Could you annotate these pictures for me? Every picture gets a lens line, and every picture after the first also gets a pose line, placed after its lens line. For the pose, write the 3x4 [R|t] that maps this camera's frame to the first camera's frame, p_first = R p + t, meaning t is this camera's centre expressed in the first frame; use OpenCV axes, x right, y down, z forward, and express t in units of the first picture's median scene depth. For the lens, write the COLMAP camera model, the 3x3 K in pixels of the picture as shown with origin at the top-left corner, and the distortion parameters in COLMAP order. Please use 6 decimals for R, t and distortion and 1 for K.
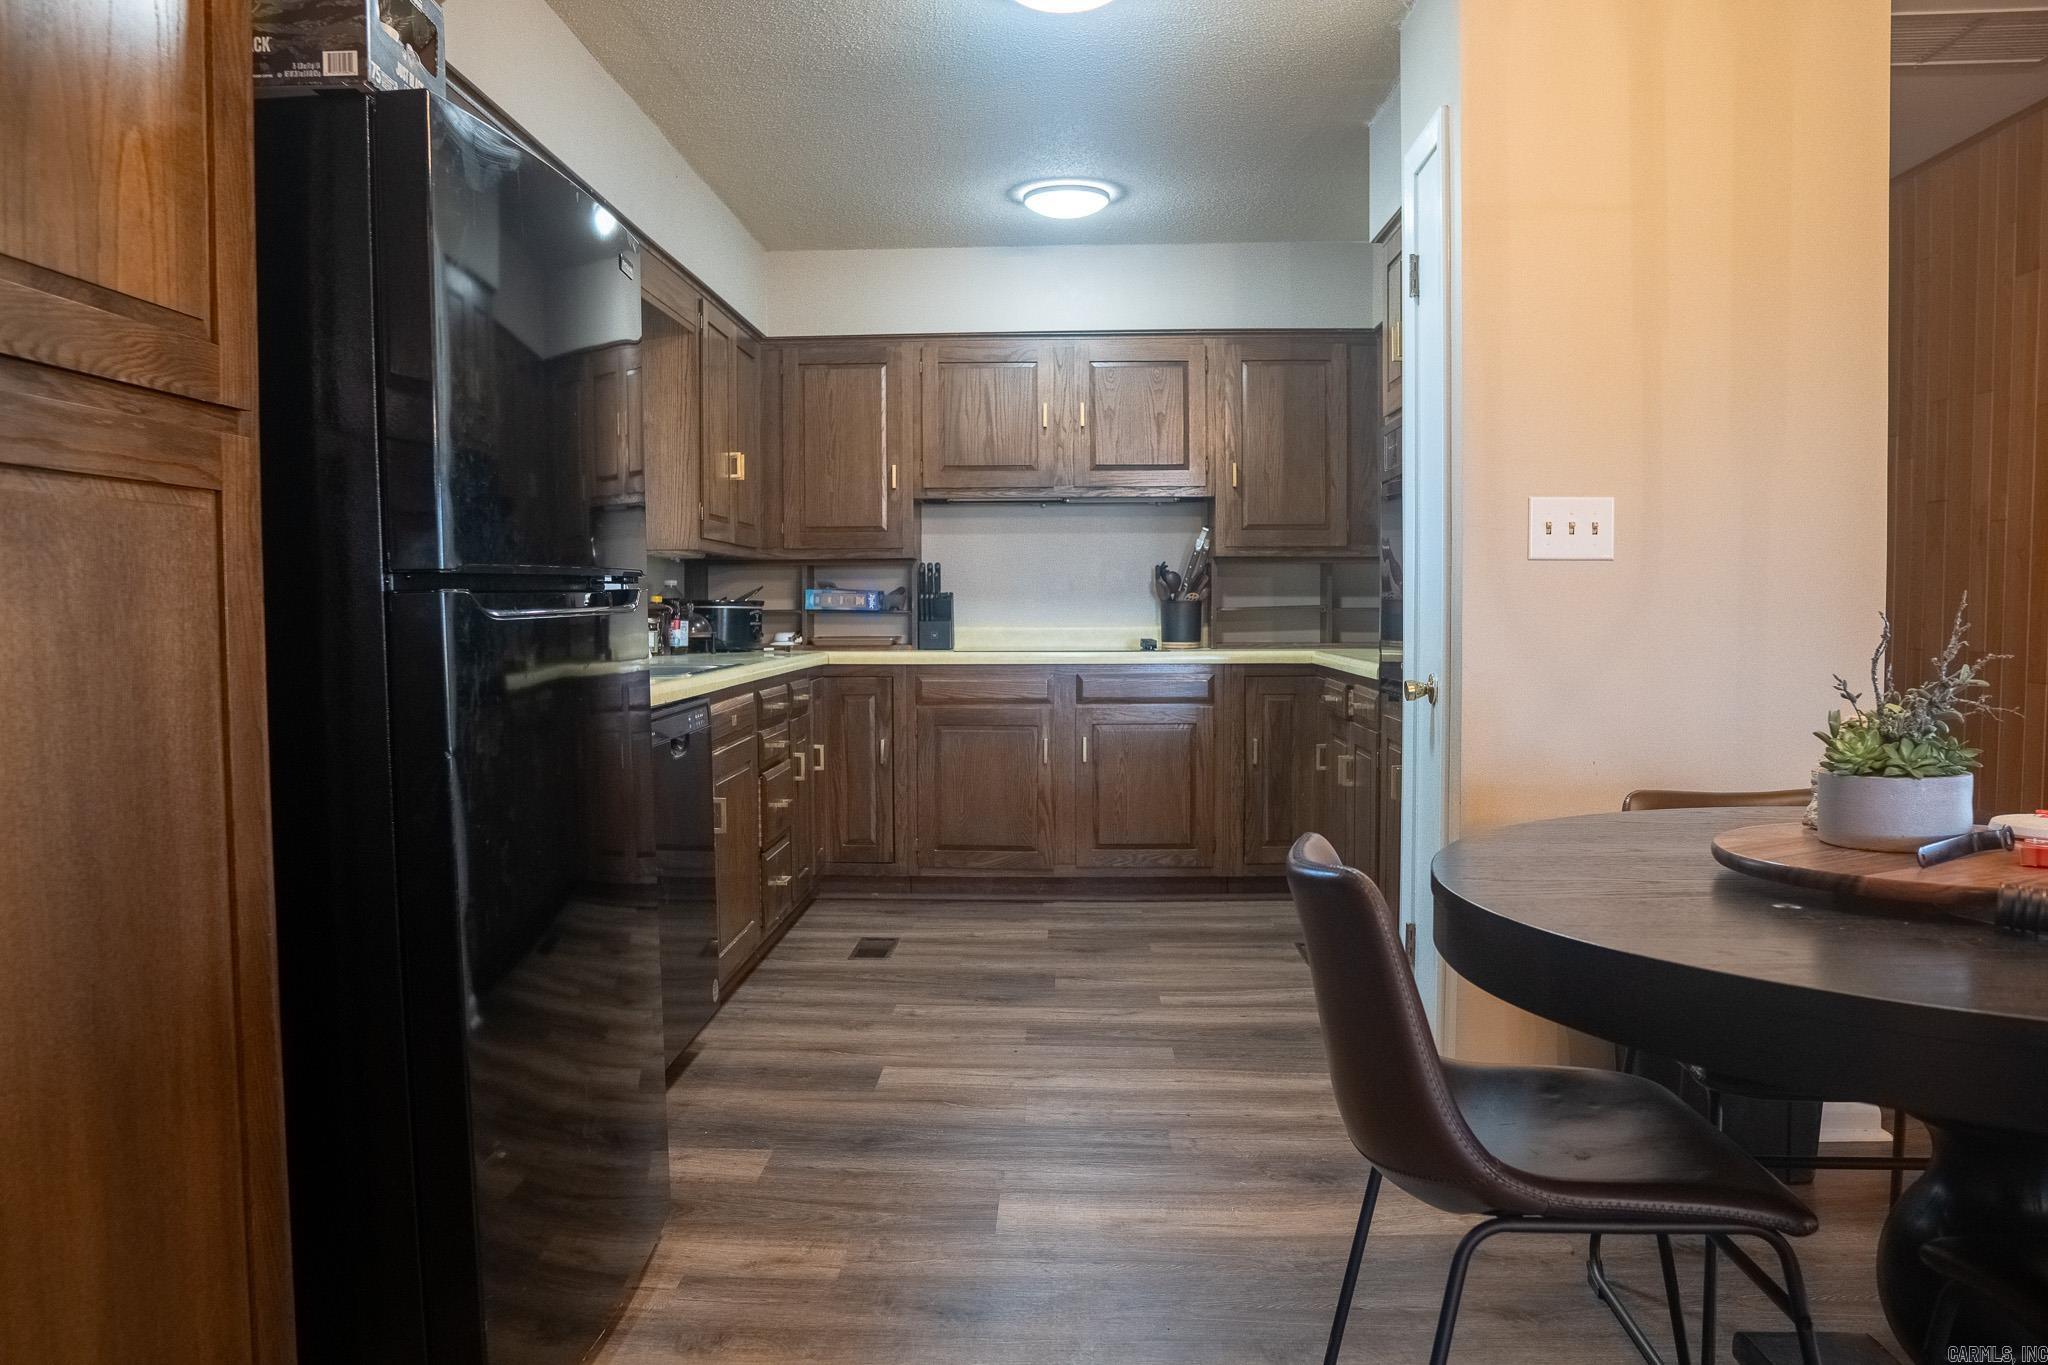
lens RADIAL K [[1488.1, 0, 1016.1], [0, 1488.1, 689.4], [0, 0, 1]] dist [-0.121358, 0.088031]
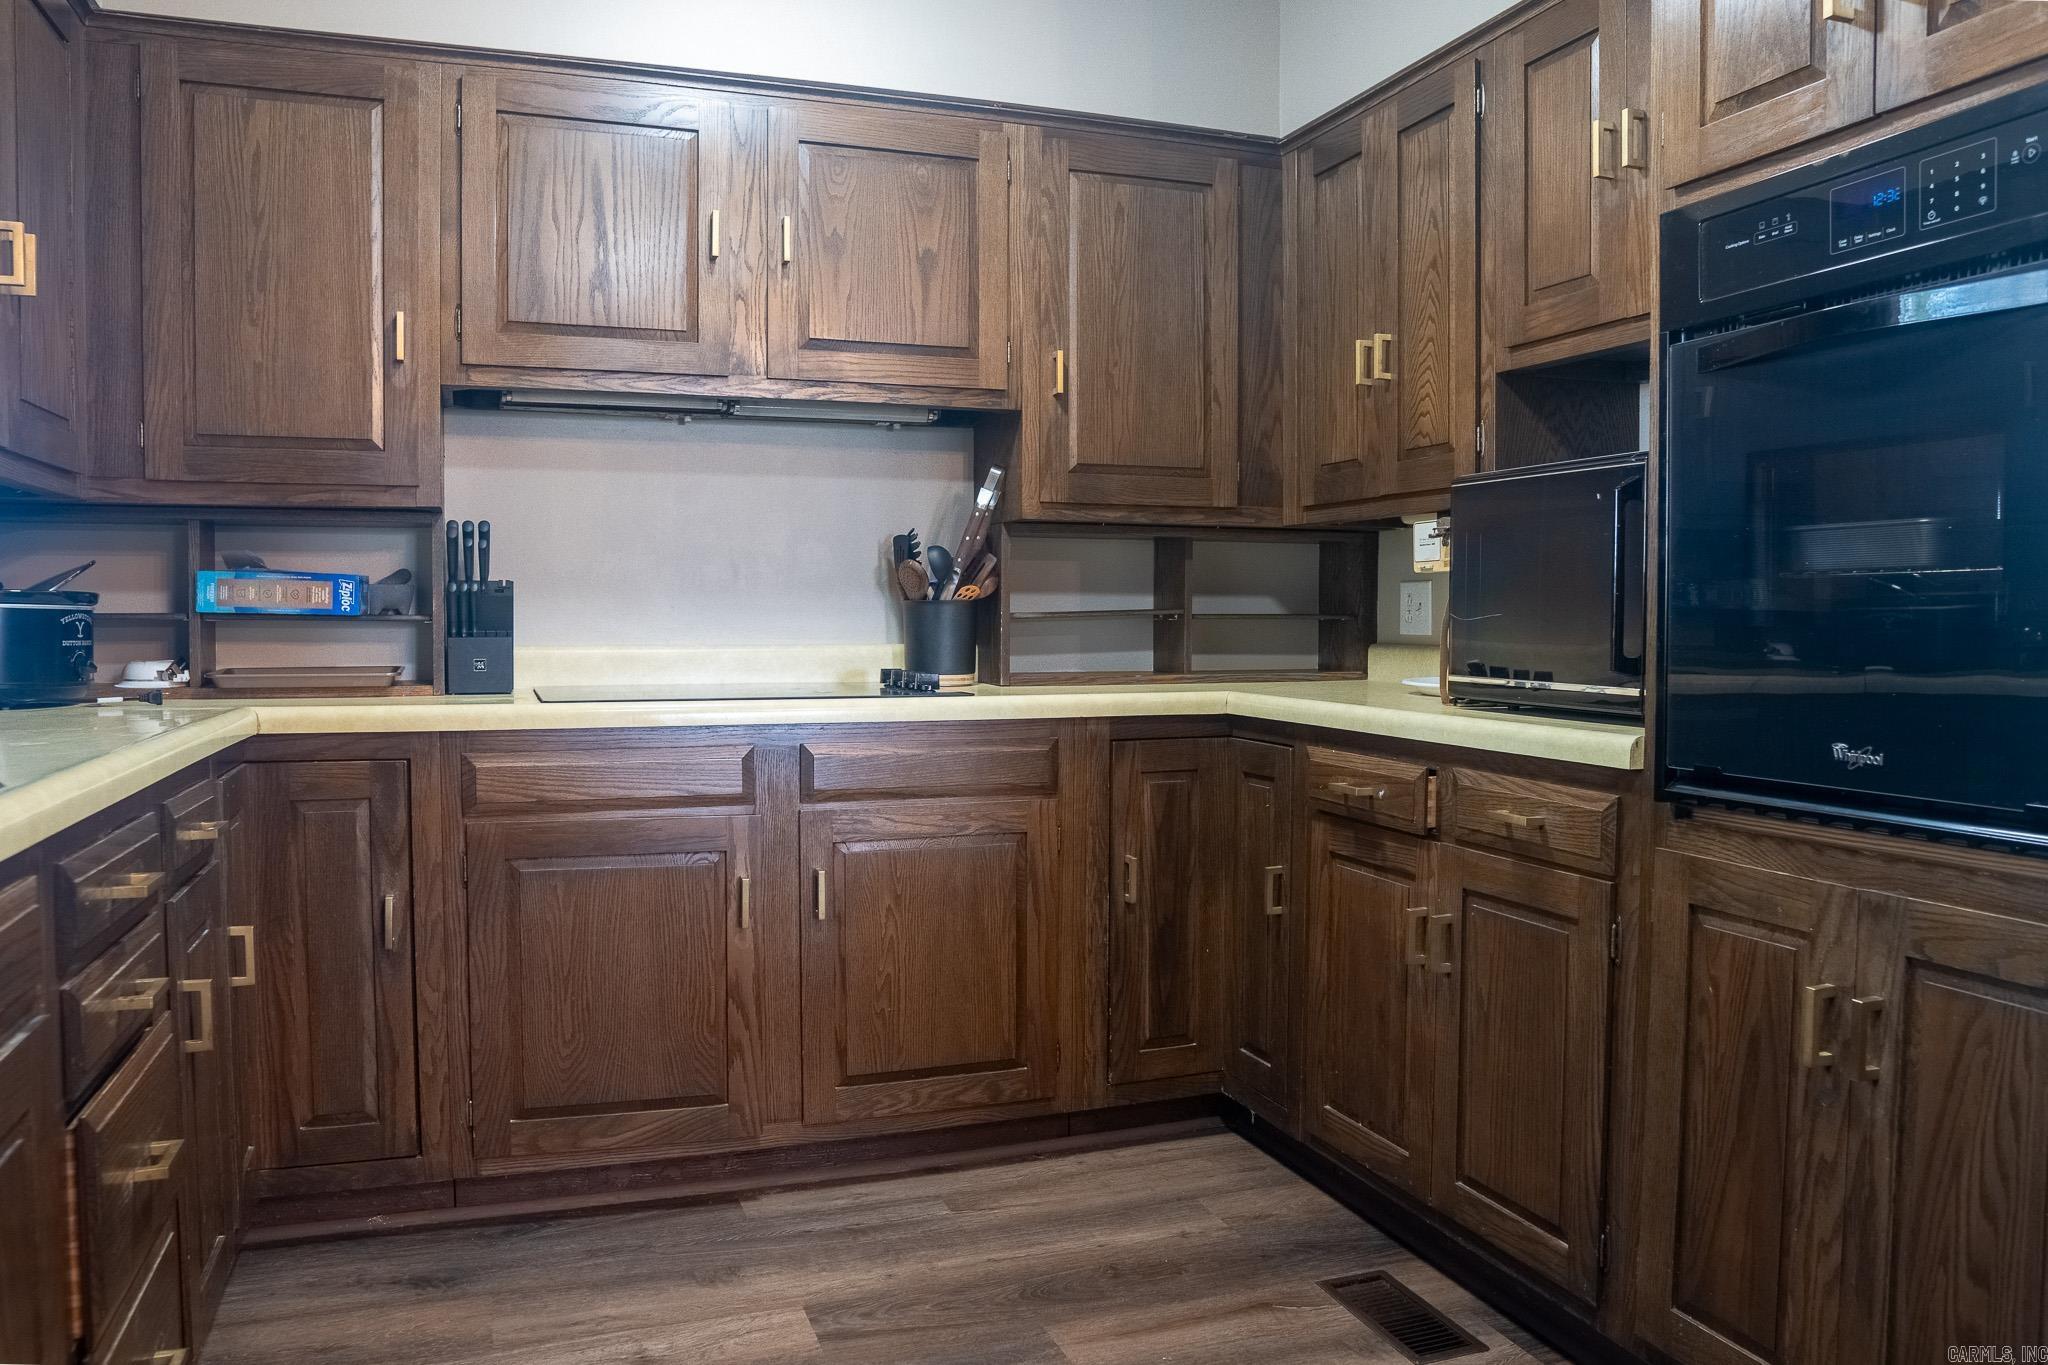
lens RADIAL K [[1488.1, 0, 1016.1], [0, 1488.1, 689.4], [0, 0, 1]] dist [-0.121358, 0.088031]
pose [[0.927059, -0.012466, 0.374708, -0.074931], [0.015571, 0.999865, -0.005258, -0.023677], [-0.374592, 0.010709, 0.927128, 0.491499]]
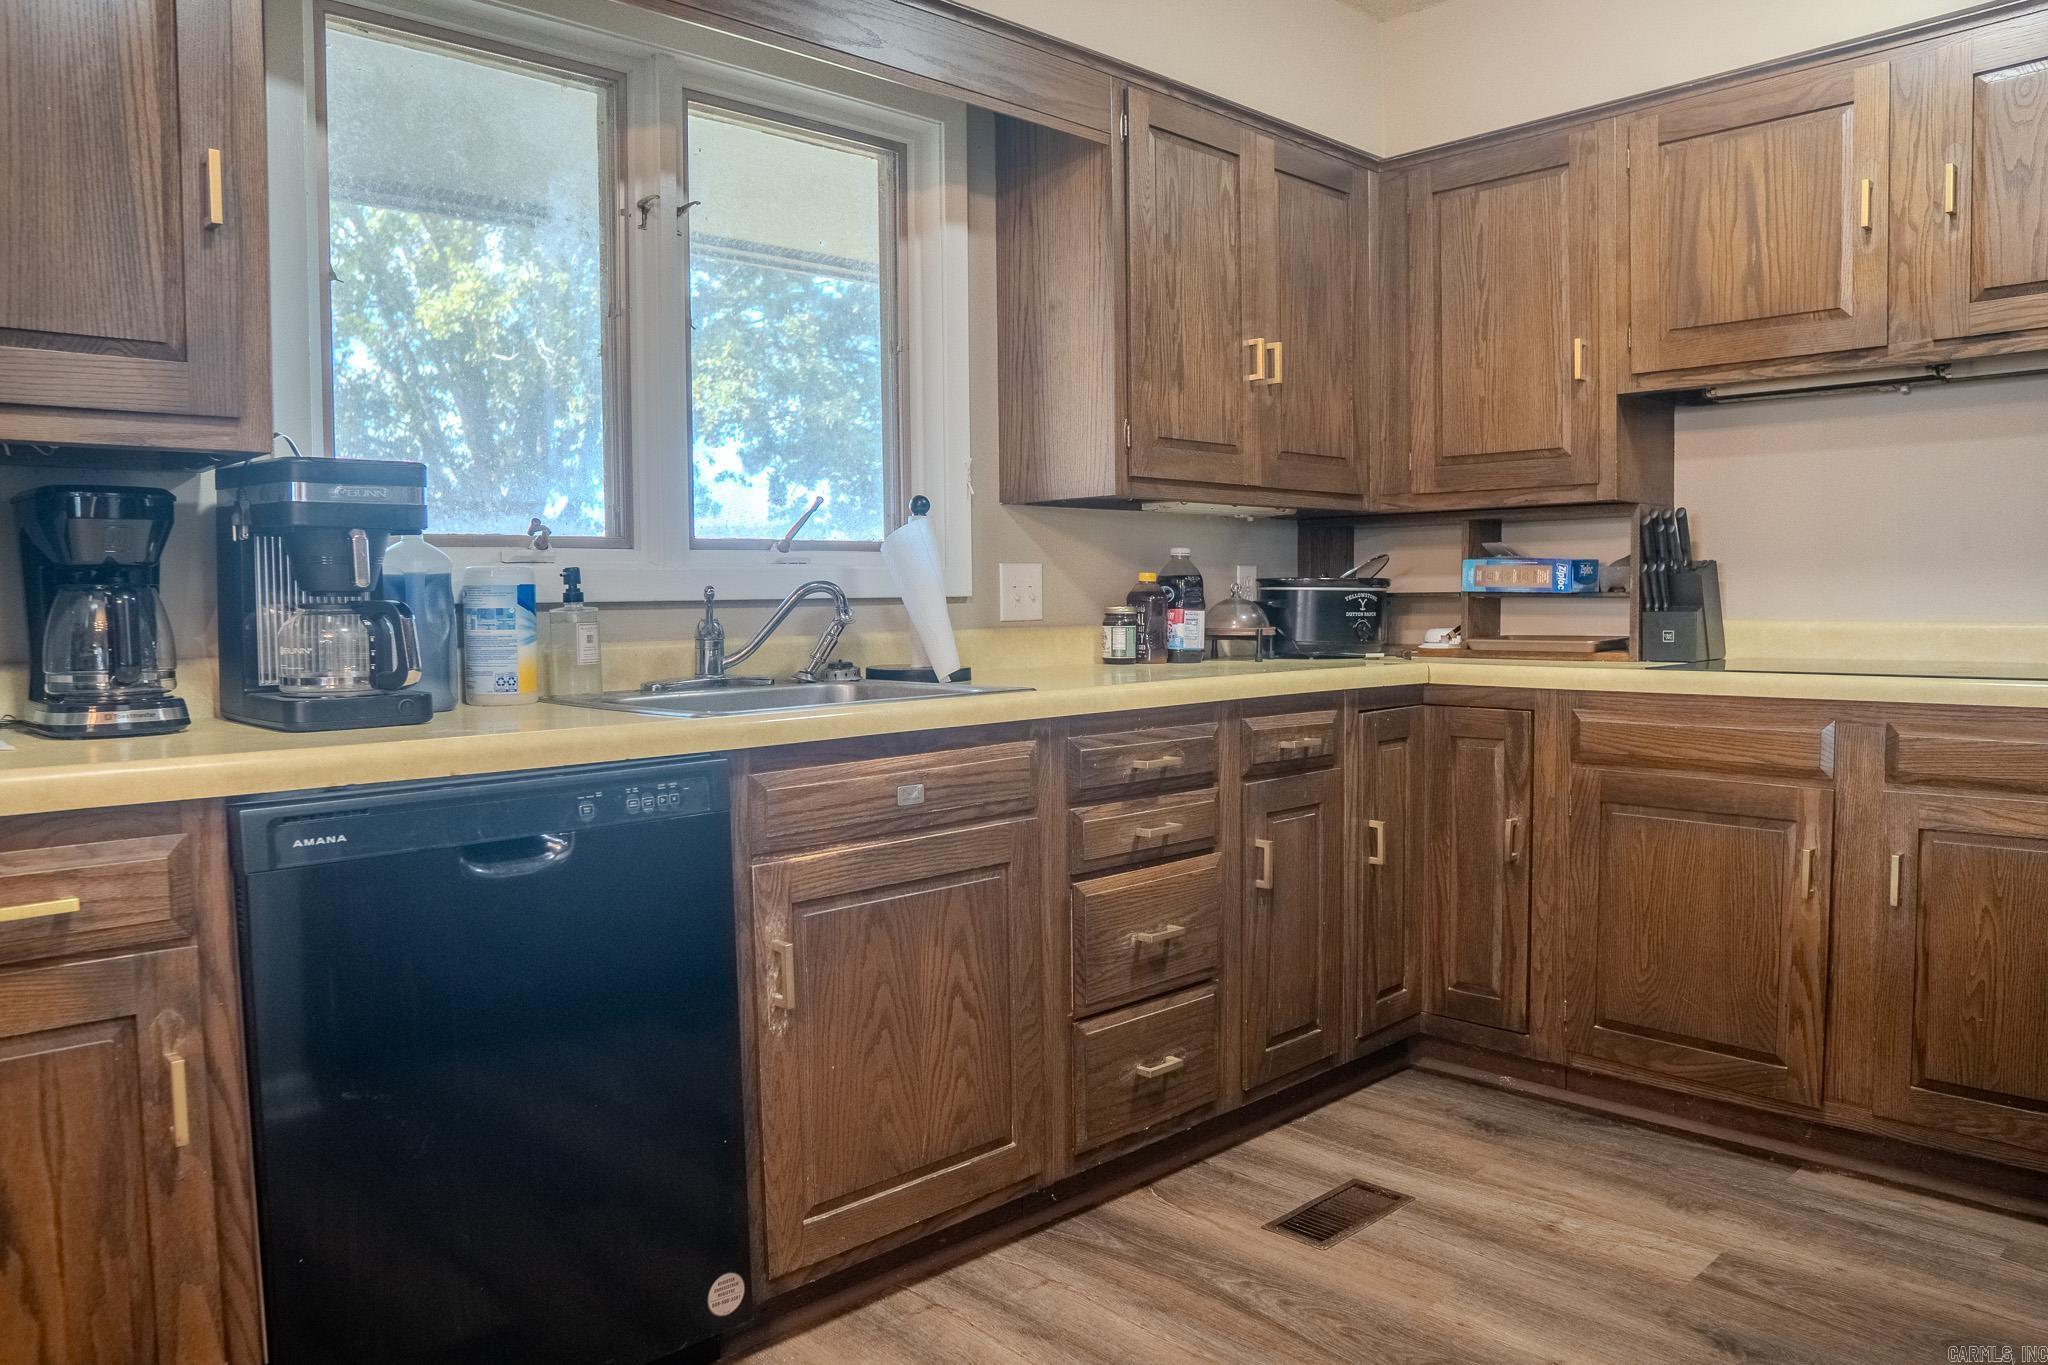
lens RADIAL K [[1451.9, 0, 1019.7], [0, 1451.9, 688.9], [0, 0, 1]] dist [-0.109751, 0.075374]
pose [[0.719161, 0.036888, -0.693864, 0.149051], [-0.029077, 0.999313, 0.022989, -0.022513], [0.694235, 0.003643, 0.719739, 0.454734]]
